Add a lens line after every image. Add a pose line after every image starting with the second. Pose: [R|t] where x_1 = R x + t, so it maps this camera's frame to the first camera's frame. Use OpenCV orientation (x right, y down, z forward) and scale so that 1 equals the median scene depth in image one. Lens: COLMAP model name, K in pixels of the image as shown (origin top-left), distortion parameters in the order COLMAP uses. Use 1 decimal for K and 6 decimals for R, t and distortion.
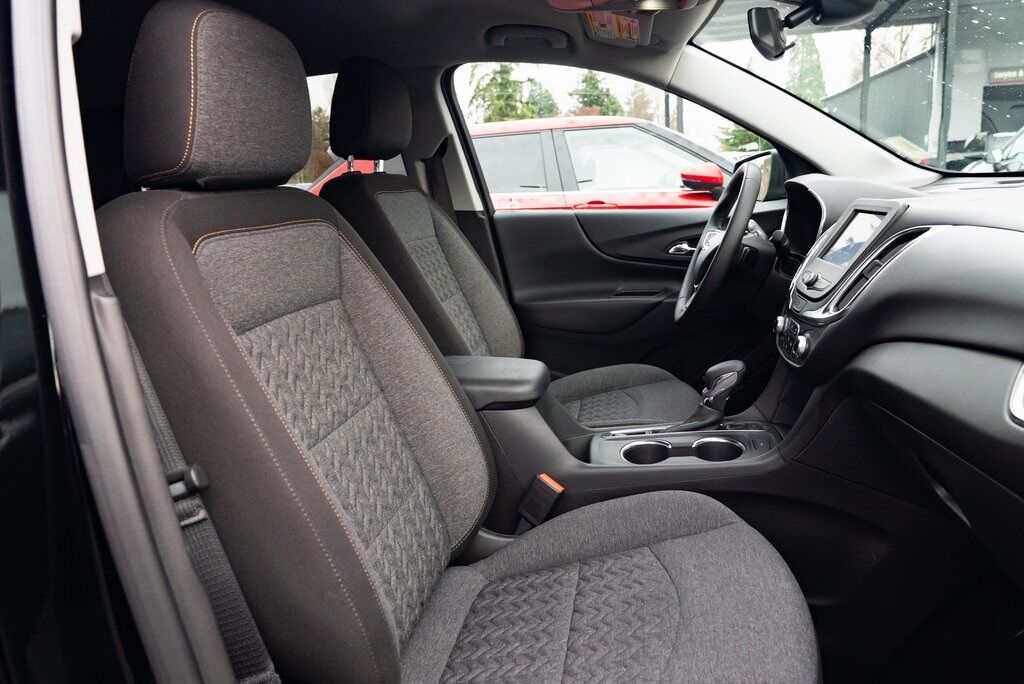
lens RADIAL K [[697.3, 0, 525.0], [0, 697.3, 343.5], [0, 0, 1]] dist [-0.035159, 0.020810]
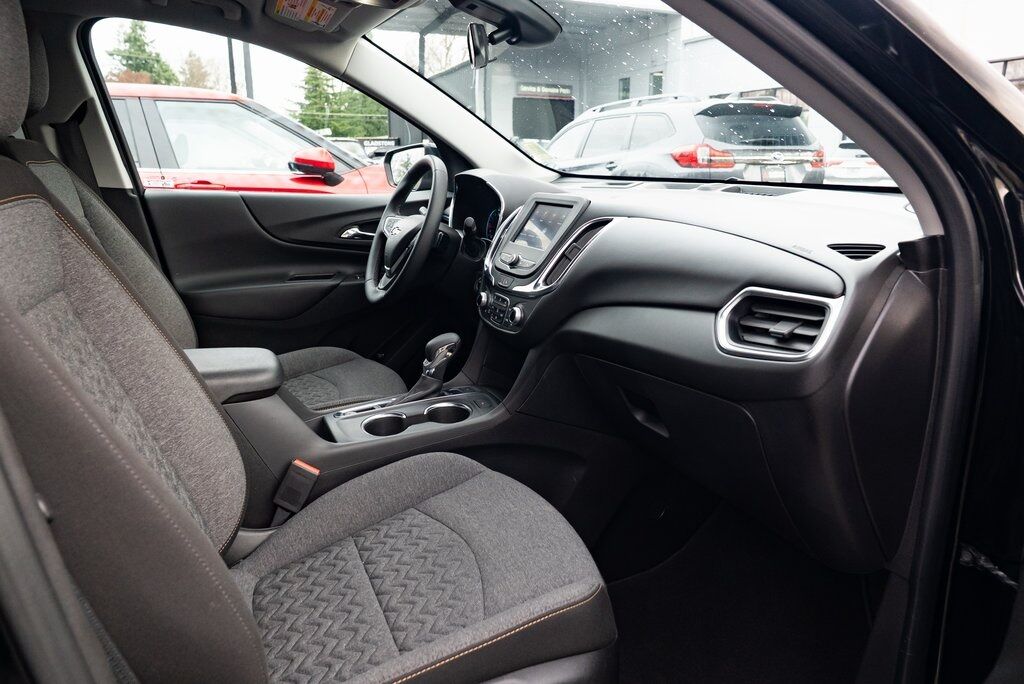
lens RADIAL K [[697.3, 0, 515.8], [0, 697.3, 345.8], [0, 0, 1]] dist [-0.035159, 0.020810]
pose [[0.829177, -0.079868, 0.553250, -0.238242], [0.065760, 0.996805, 0.045344, 0.000545], [-0.555104, -0.001216, 0.831780, 0.003104]]
